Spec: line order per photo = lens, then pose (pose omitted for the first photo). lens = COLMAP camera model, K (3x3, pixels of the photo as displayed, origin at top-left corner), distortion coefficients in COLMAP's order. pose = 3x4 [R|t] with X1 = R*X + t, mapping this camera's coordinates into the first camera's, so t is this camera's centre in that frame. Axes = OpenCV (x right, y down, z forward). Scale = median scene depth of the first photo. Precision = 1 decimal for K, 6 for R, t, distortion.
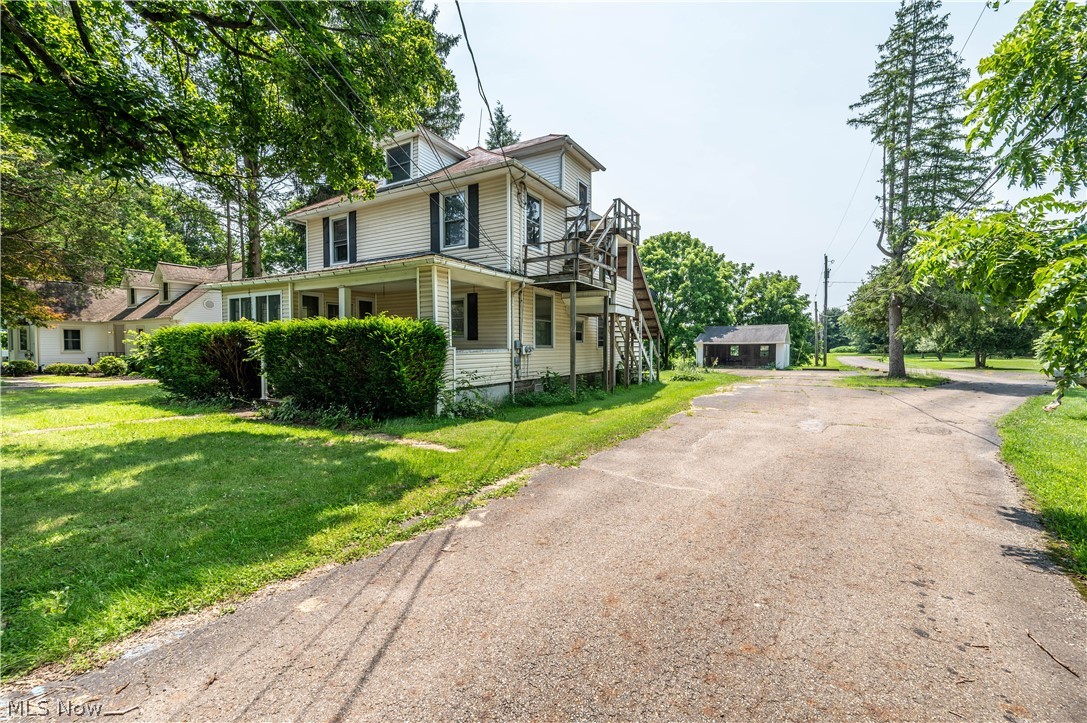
lens RADIAL K [[468.1, 0, 530.7], [0, 468.1, 363.4], [0, 0, 1]] dist [-0.000593, 0.000073]
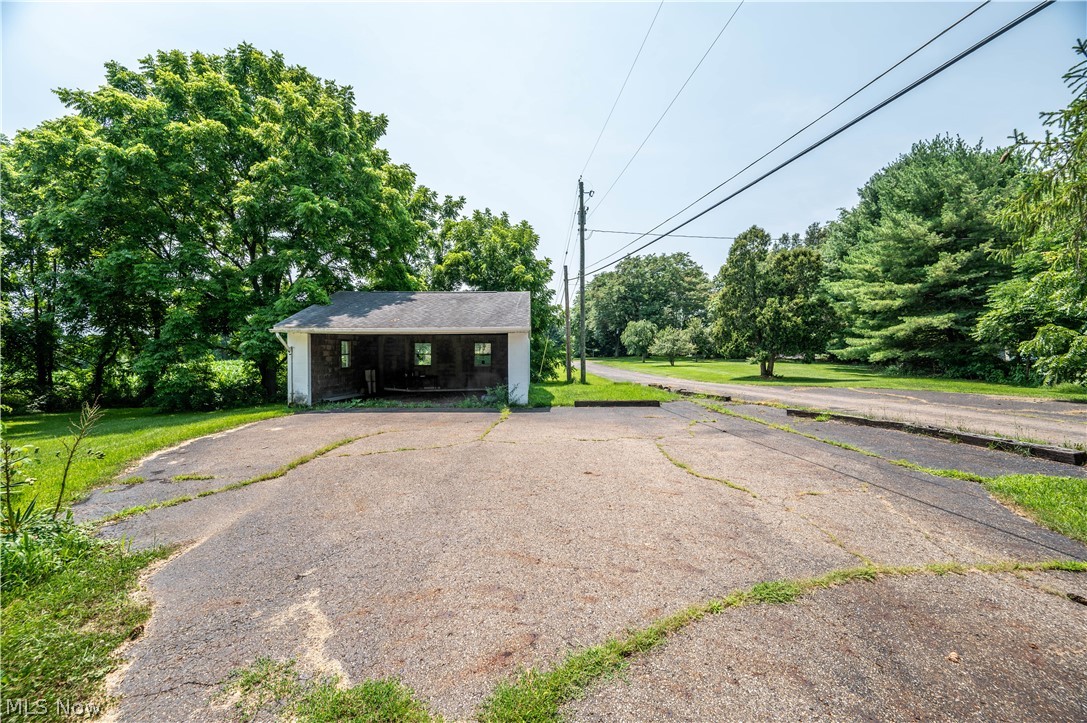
lens RADIAL K [[425.4, 0, 543.5], [0, 425.4, 361.5], [0, 0, 1]] dist [-0.001637, -0.000309]
pose [[0.833110, -0.014500, 0.552918, 0.312022], [0.020904, 0.999768, -0.005279, -0.016700], [-0.552713, 0.015956, 0.833219, 0.607196]]
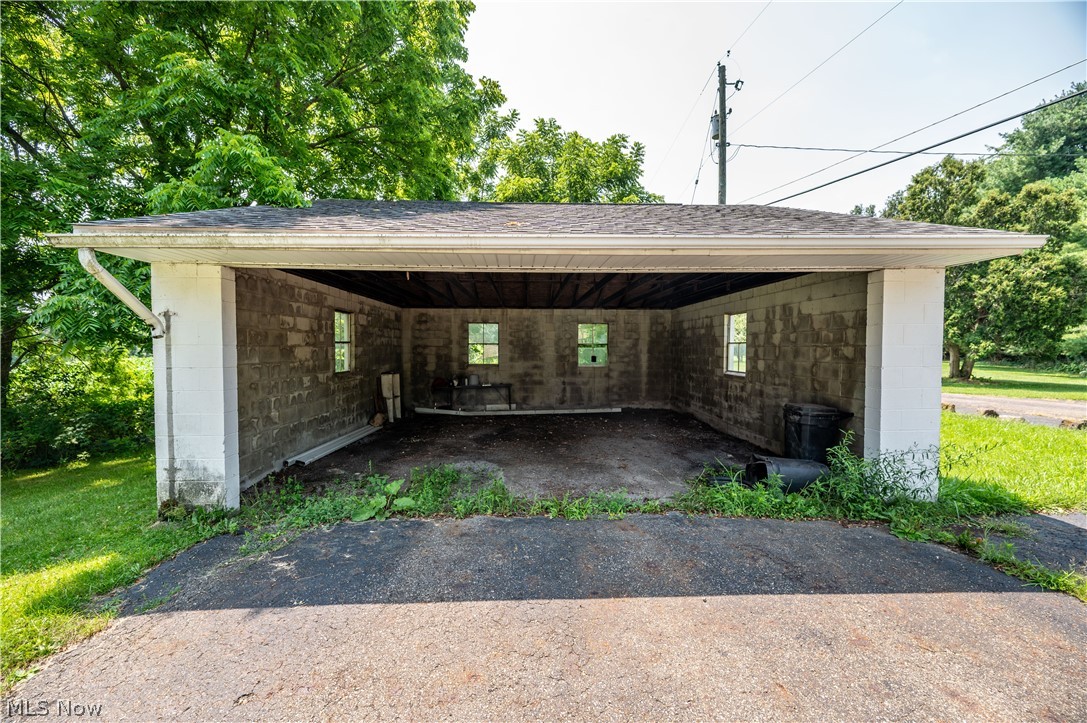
lens RADIAL K [[434.1, 0, 544.5], [0, 434.1, 363.3], [0, 0, 1]] dist [-0.000717, 0.000088]
pose [[0.825431, -0.023460, 0.564016, 0.339753], [0.018849, 0.999724, 0.013998, -0.020896], [-0.564189, -0.000924, 0.825645, 0.808609]]
